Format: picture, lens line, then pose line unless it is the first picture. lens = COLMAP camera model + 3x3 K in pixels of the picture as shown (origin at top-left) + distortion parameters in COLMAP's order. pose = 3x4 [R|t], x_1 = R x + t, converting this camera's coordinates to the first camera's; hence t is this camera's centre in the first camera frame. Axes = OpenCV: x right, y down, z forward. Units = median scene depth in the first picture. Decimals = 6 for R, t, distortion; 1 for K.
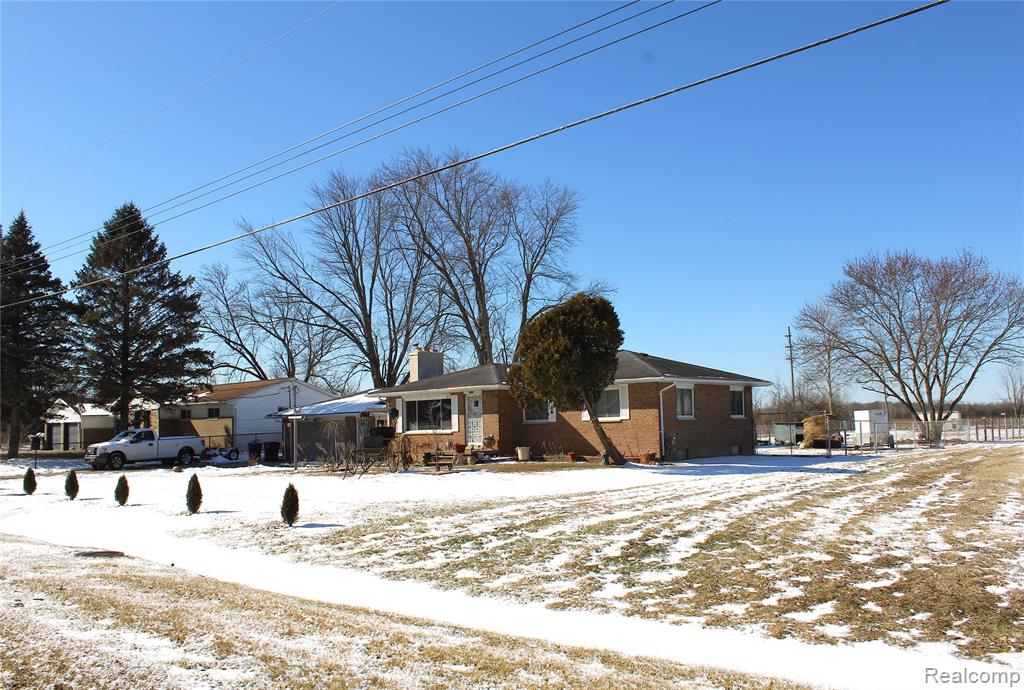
lens RADIAL K [[874.9, 0, 501.9], [0, 874.9, 343.0], [0, 0, 1]] dist [-0.150344, 0.126198]
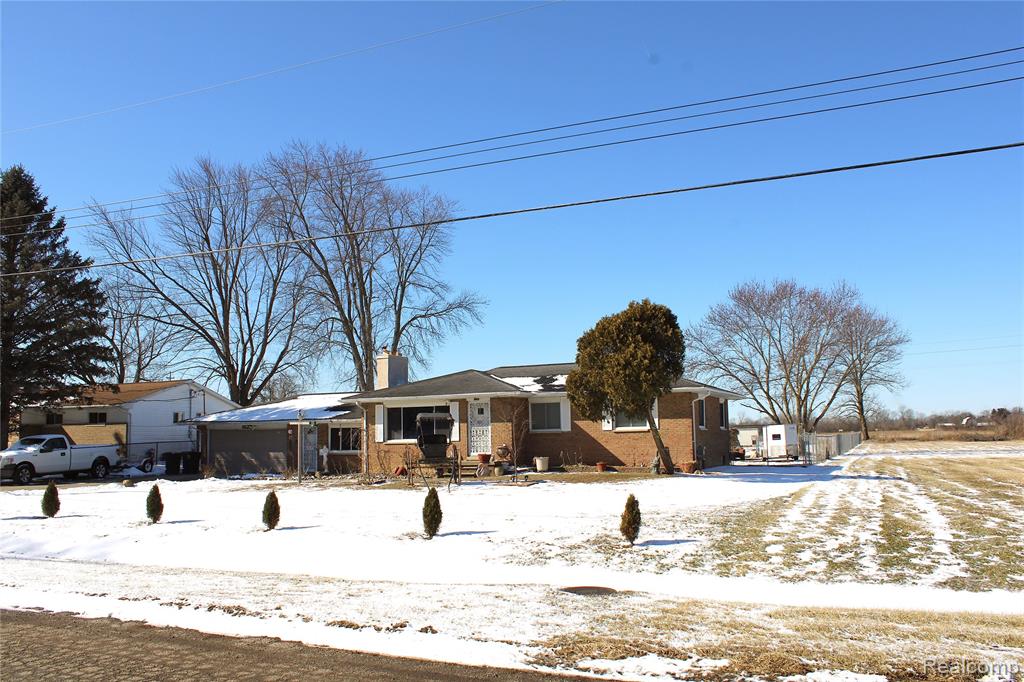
lens RADIAL K [[856.4, 0, 512.0], [0, 856.4, 341.0], [0, 0, 1]] dist [-0.154552, 0.130633]
pose [[0.952618, 0.040925, 0.301405, -0.289572], [-0.034557, 0.999053, -0.026431, 0.017317], [-0.302201, 0.014763, 0.953130, 0.111806]]
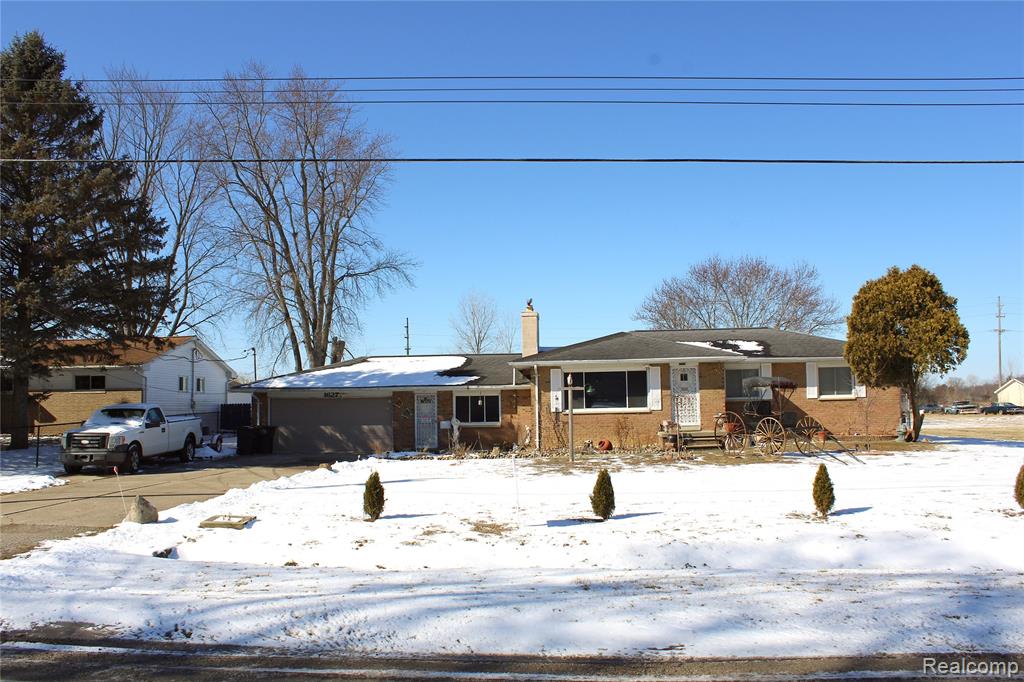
lens RADIAL K [[856.4, 0, 512.0], [0, 856.4, 341.0], [0, 0, 1]] dist [-0.154552, 0.130633]
pose [[0.797468, 0.058968, 0.600473, -0.695022], [-0.062221, 0.997944, -0.015367, 0.059266], [-0.600145, -0.025108, 0.799497, 0.449361]]
